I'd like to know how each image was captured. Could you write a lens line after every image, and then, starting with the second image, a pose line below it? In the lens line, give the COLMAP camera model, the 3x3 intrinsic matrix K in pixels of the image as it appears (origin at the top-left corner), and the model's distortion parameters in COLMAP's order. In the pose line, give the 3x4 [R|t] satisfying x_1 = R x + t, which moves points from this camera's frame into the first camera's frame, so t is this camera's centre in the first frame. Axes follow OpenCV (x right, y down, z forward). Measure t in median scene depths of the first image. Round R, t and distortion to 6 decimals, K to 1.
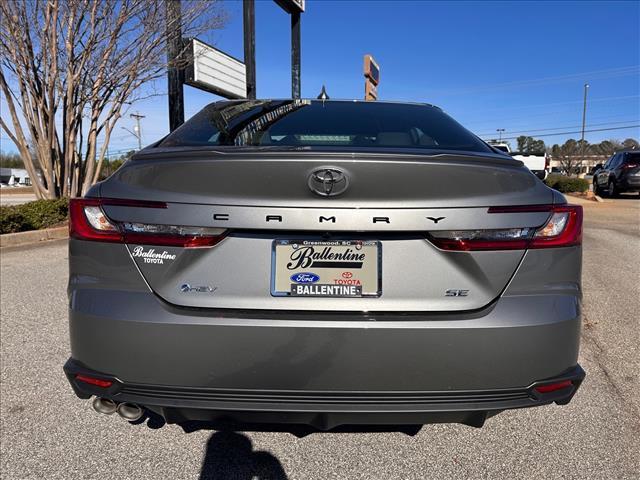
lens RADIAL K [[440.5, 0, 323.2], [0, 440.5, 240.0], [0, 0, 1]] dist [0.028820, -0.004652]
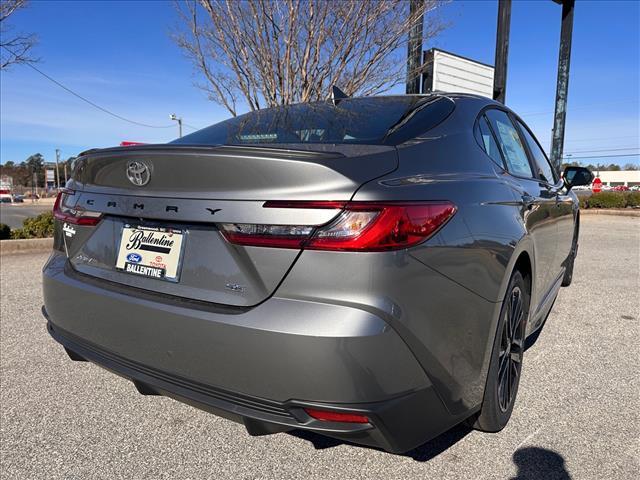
lens RADIAL K [[440.5, 0, 323.2], [0, 440.5, 240.0], [0, 0, 1]] dist [0.028820, -0.004652]
pose [[0.855045, 0.072293, -0.513489, 0.699229], [-0.082506, 0.996586, 0.002920, -0.002861], [0.511947, 0.039869, 0.858091, 0.192092]]
